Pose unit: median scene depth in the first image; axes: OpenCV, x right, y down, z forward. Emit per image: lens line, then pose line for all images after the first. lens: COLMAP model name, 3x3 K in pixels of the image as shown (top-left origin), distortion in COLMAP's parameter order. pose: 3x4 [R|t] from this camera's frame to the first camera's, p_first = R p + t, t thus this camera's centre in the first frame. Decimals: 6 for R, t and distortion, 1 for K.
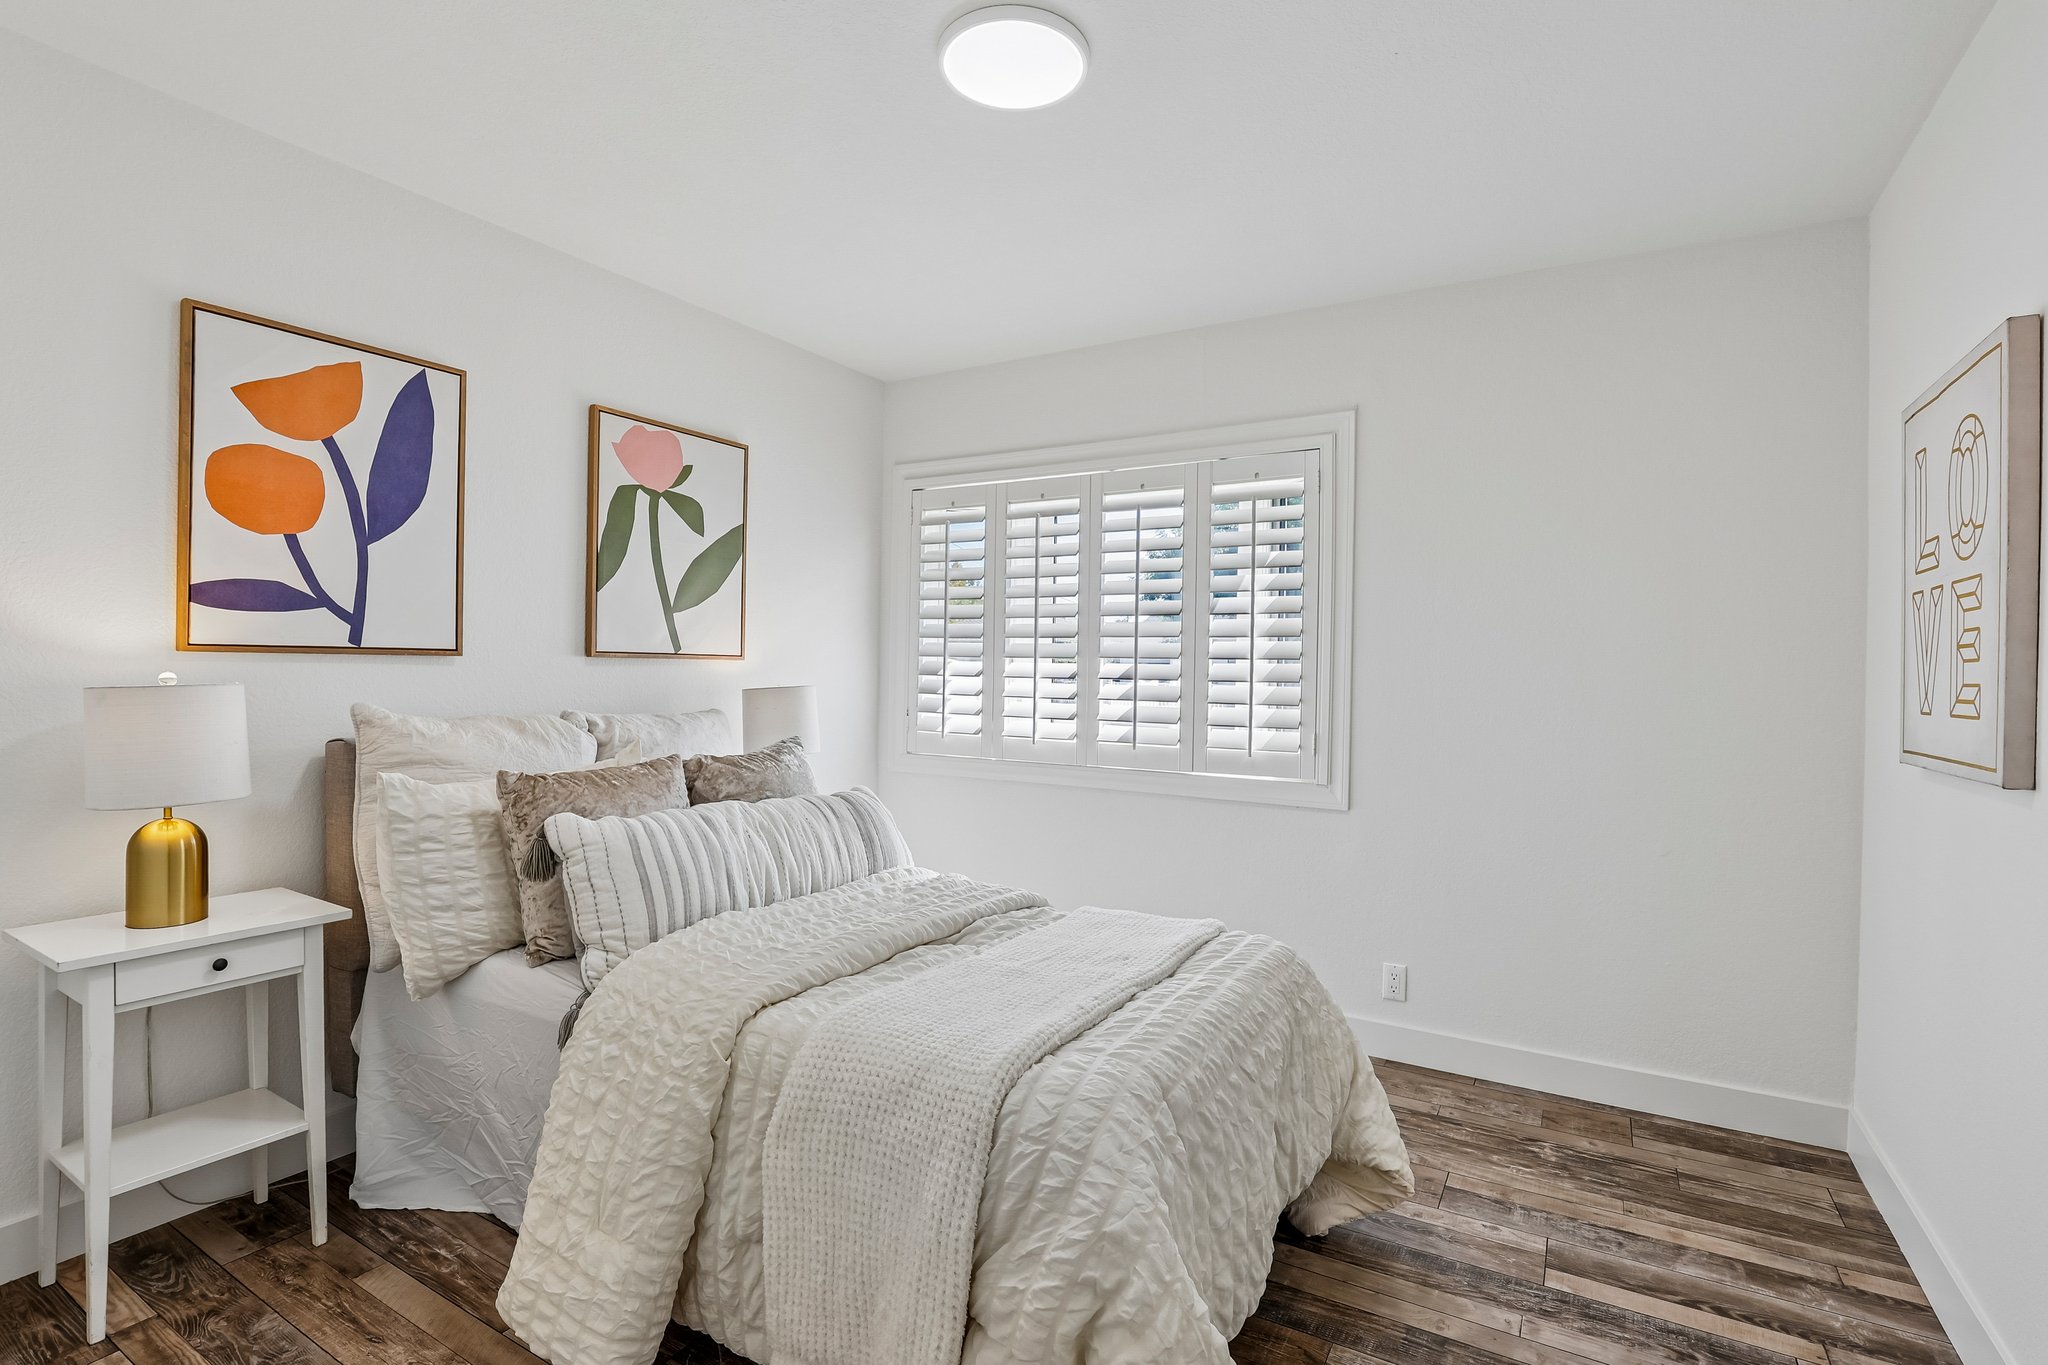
lens RADIAL K [[945.3, 0, 1044.8], [0, 945.3, 676.0], [0, 0, 1]] dist [-0.037013, 0.008034]
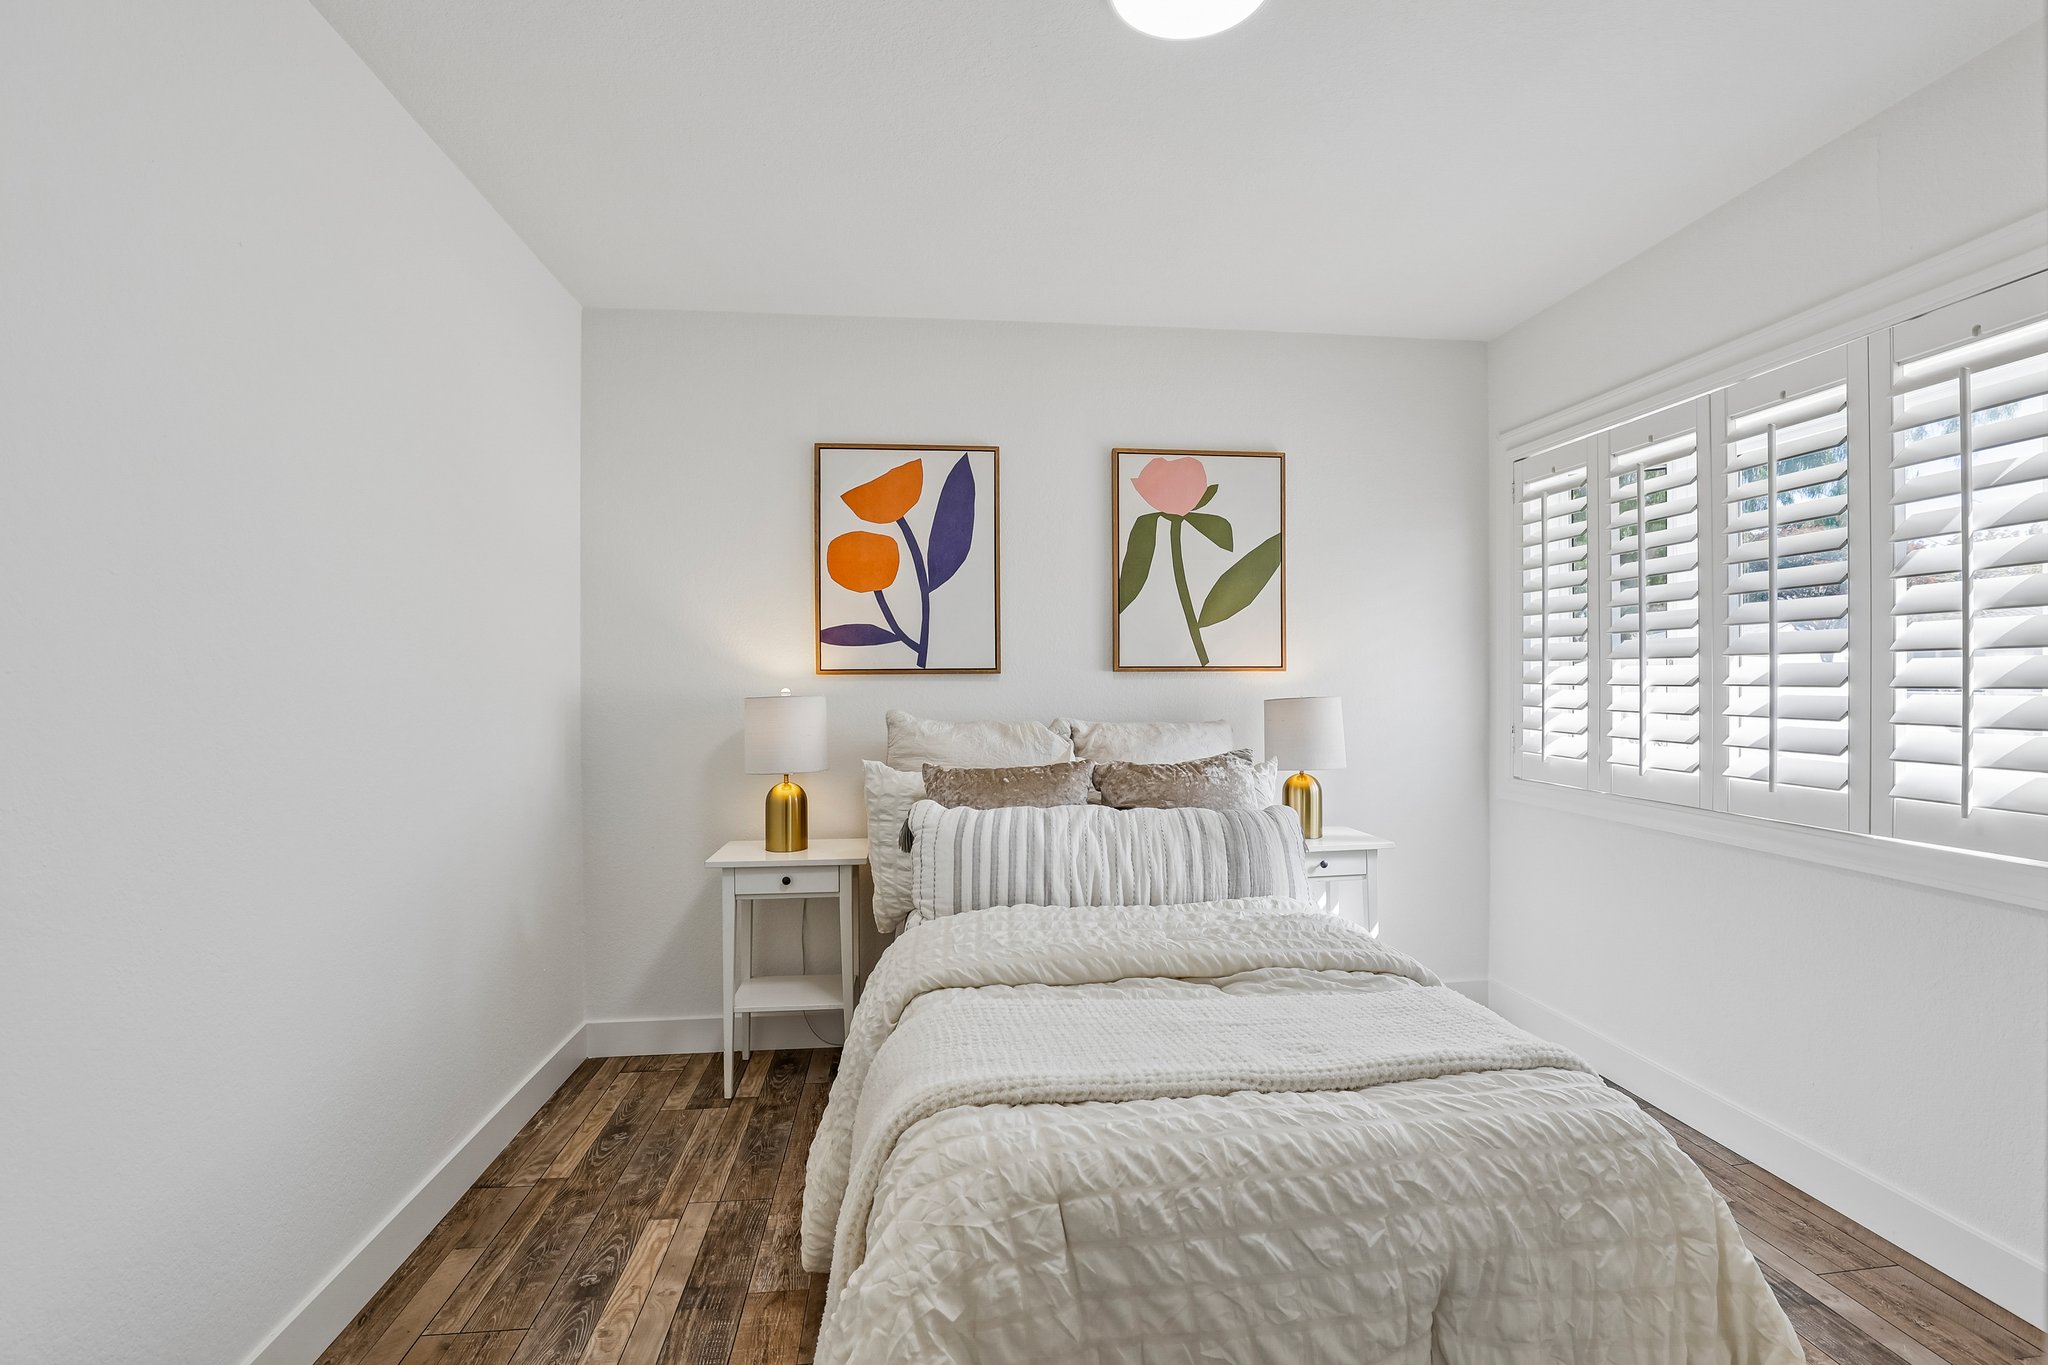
lens RADIAL K [[945.3, 0, 1046.1], [0, 945.3, 684.2], [0, 0, 1]] dist [-0.037013, 0.008034]
pose [[0.608789, -0.013470, -0.793218, 0.461356], [0.008159, 0.999909, -0.010718, 0.007711], [0.793290, 0.000053, 0.608844, 0.302001]]
